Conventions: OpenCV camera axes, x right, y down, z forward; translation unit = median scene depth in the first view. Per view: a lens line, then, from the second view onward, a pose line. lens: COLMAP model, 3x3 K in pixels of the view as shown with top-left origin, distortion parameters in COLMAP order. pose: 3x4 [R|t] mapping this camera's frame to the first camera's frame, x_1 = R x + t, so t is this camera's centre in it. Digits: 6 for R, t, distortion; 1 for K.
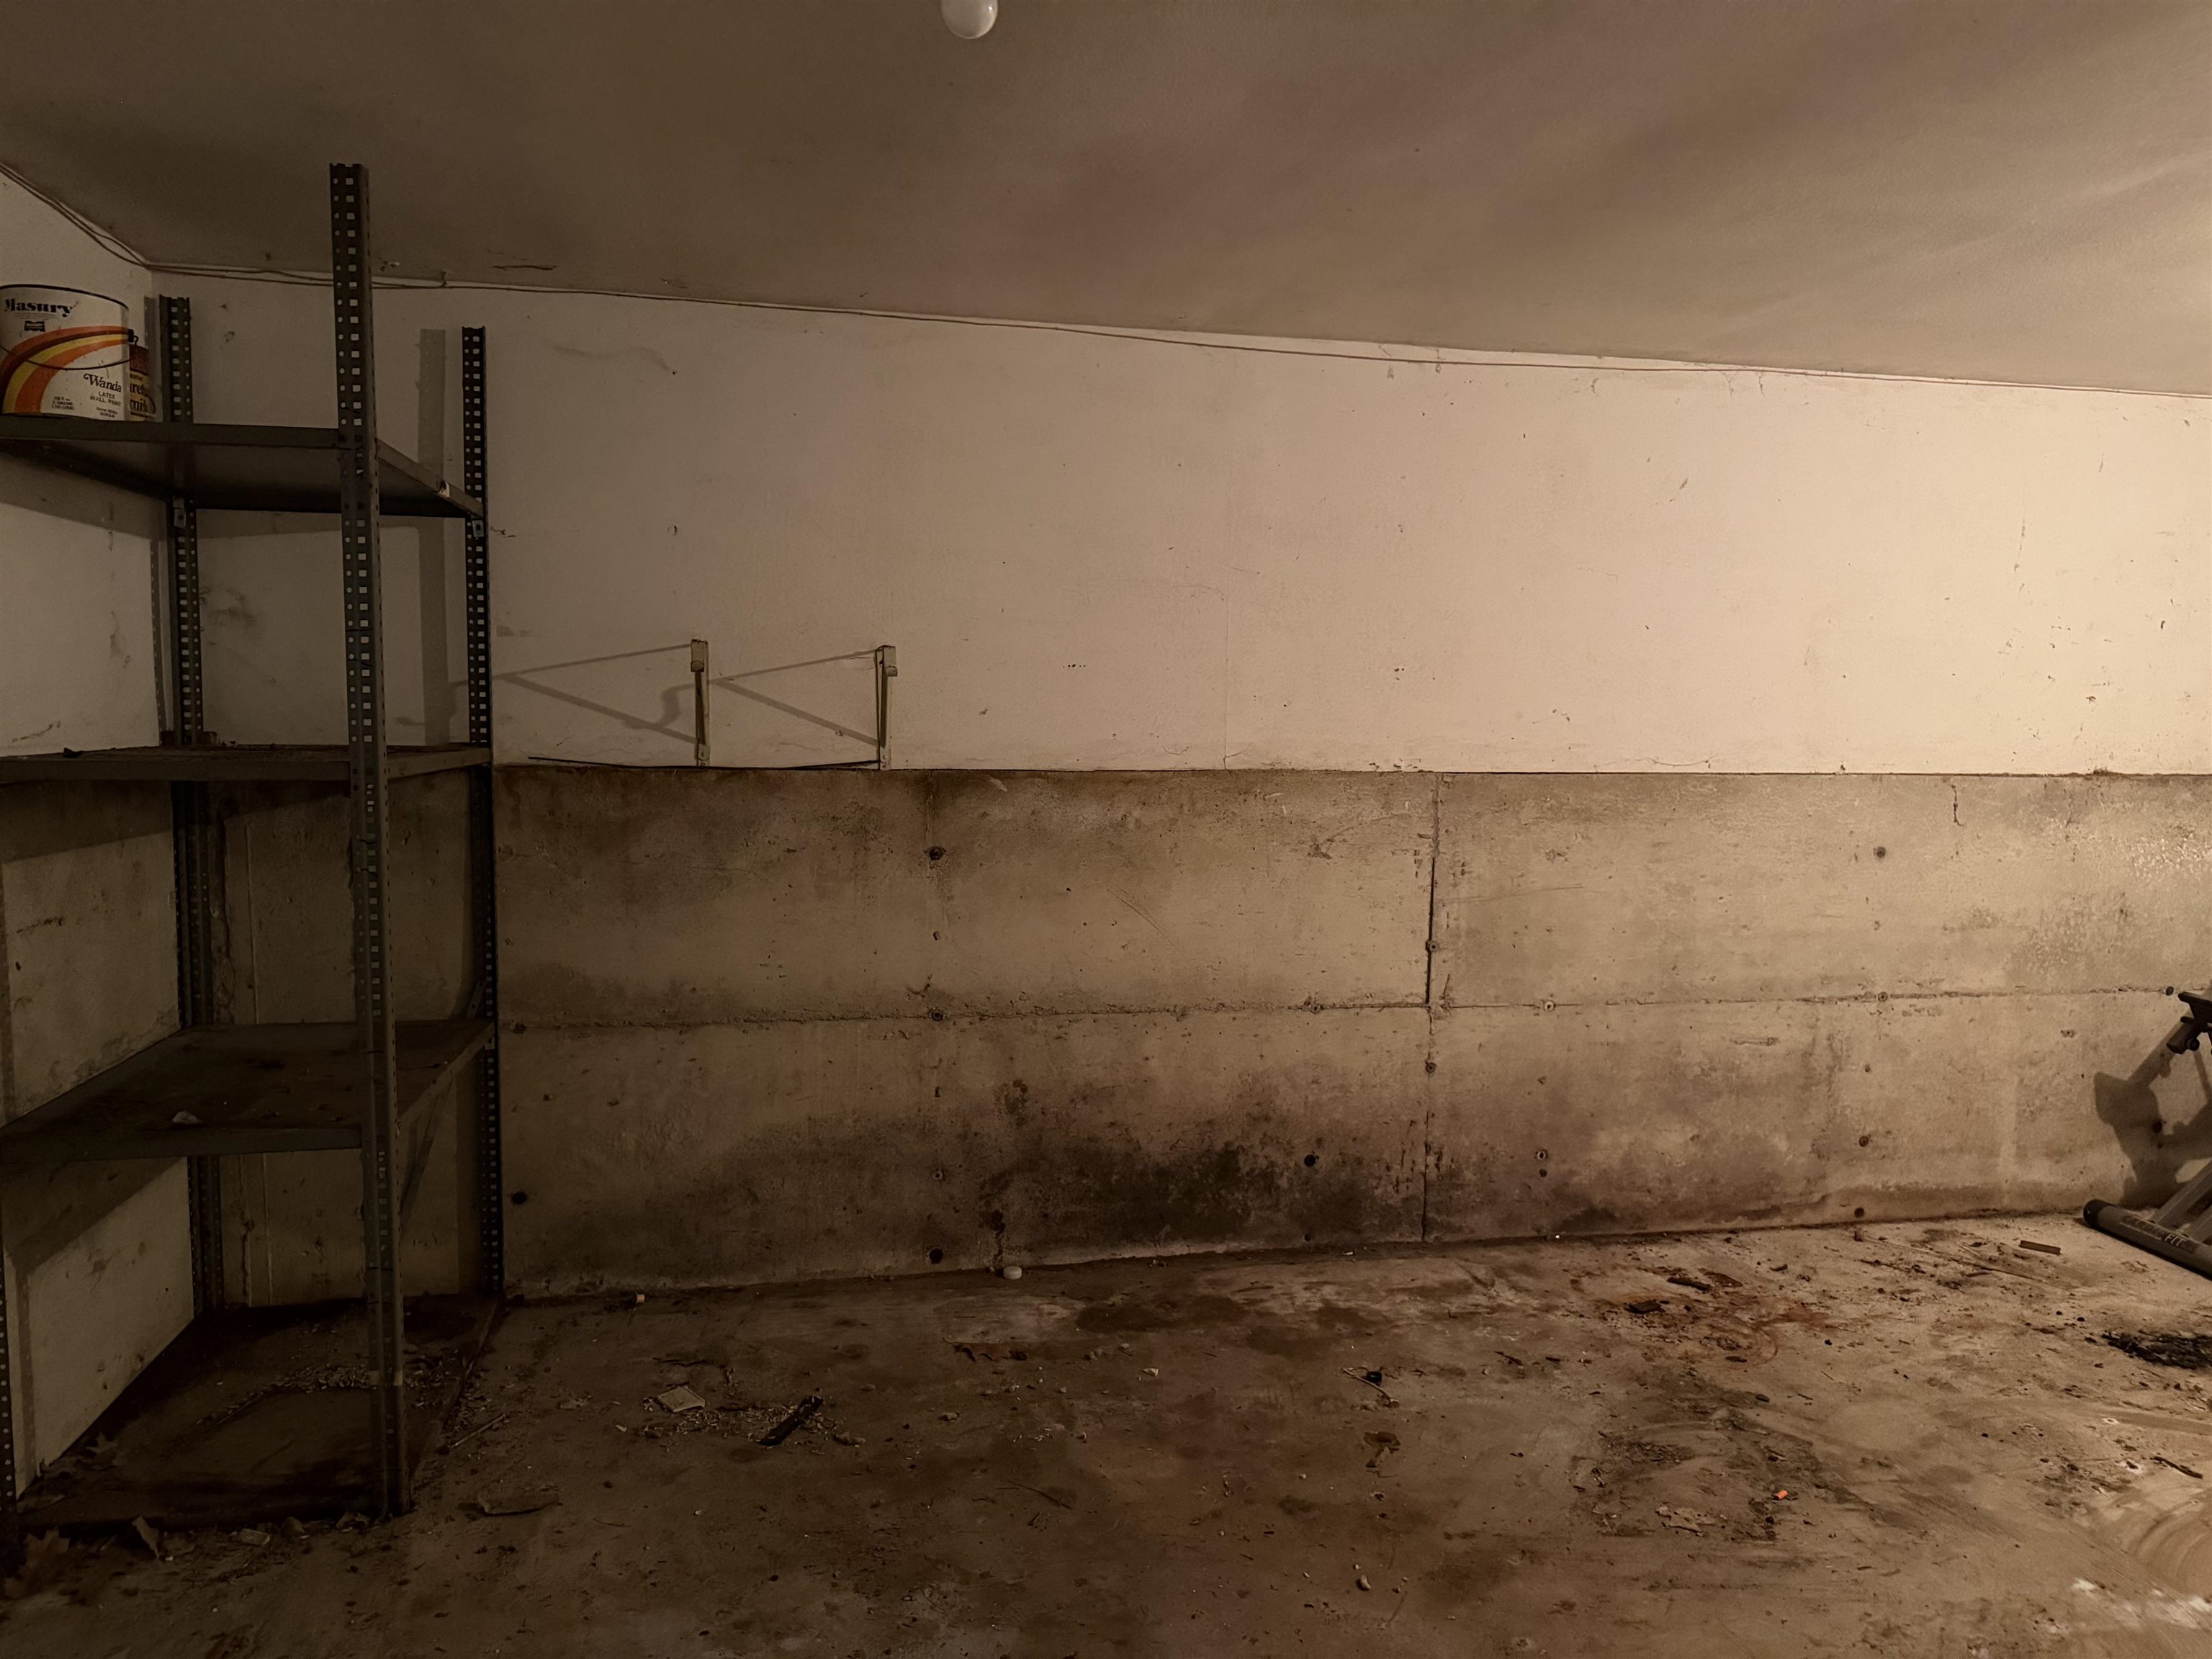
lens RADIAL K [[1526.5, 0, 1139.3], [0, 1526.5, 790.8], [0, 0, 1]] dist [0.041564, -0.045794]
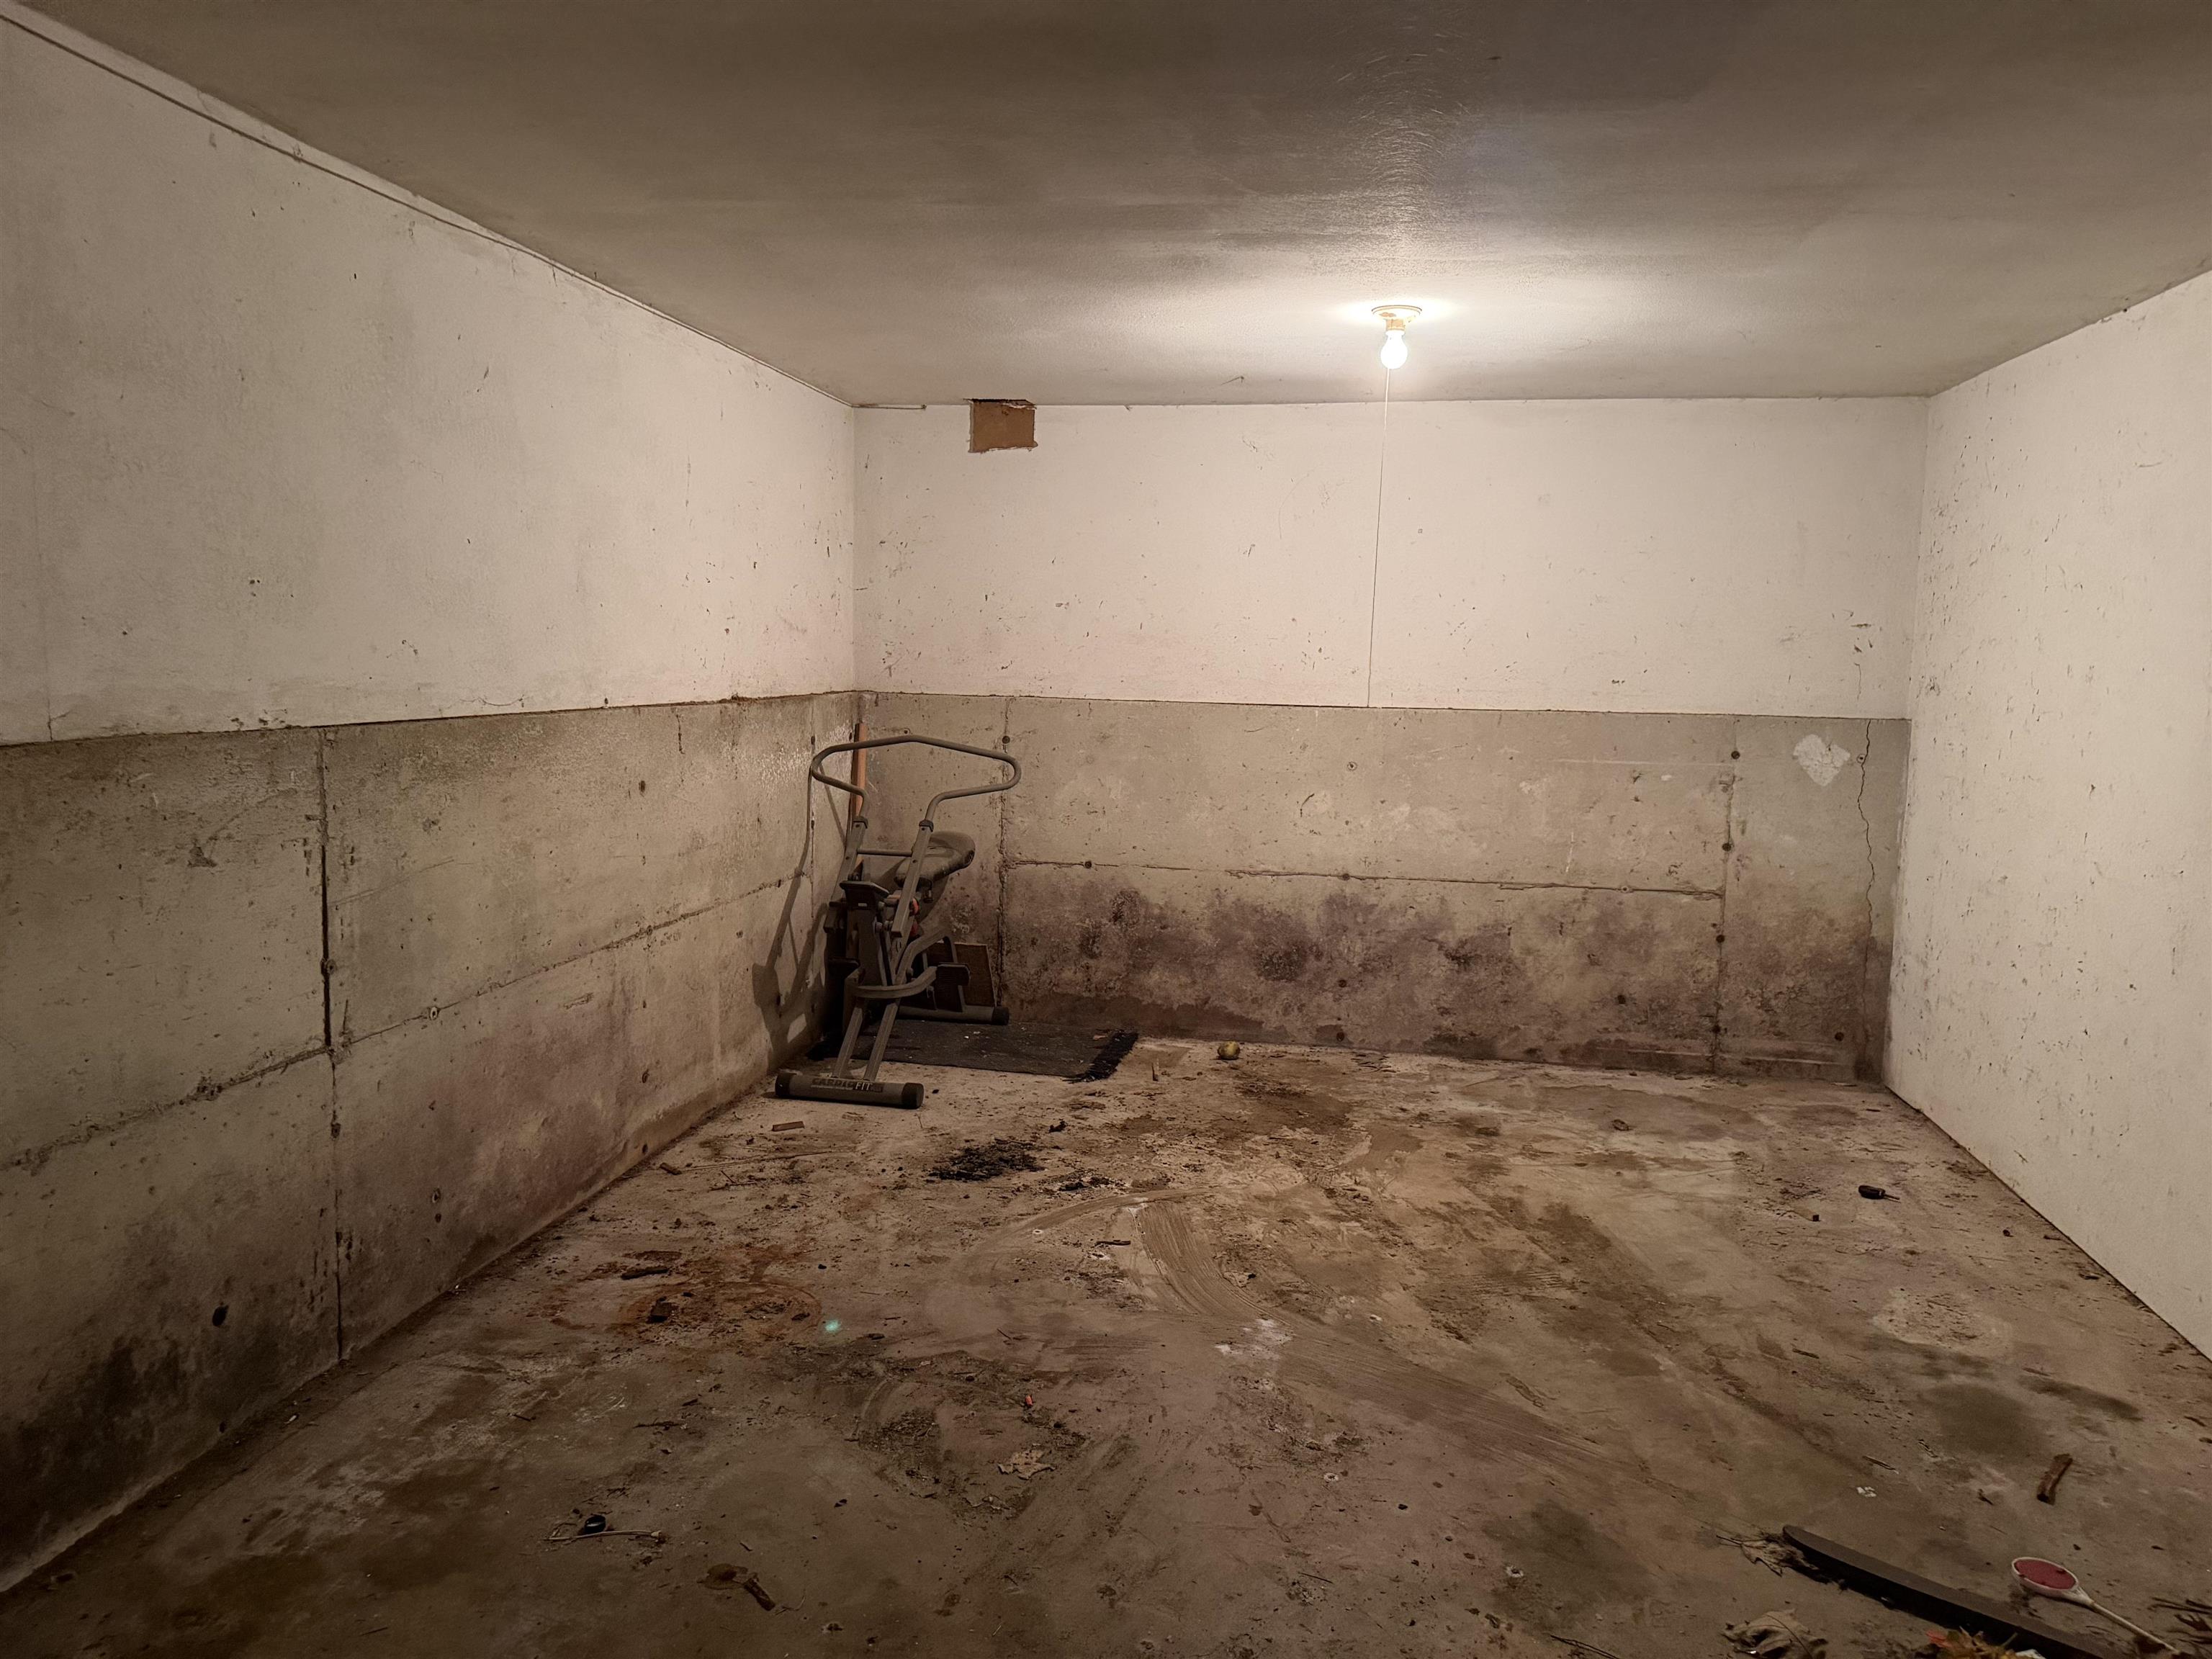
lens RADIAL K [[1526.5, 0, 1053.1], [0, 1526.5, 810.9], [0, 0, 1]] dist [0.041564, -0.045794]
pose [[0.394784, -0.101562, 0.913143, -0.337864], [0.041462, 0.994828, 0.092722, -0.026406], [-0.917838, 0.001255, 0.396954, 0.394766]]
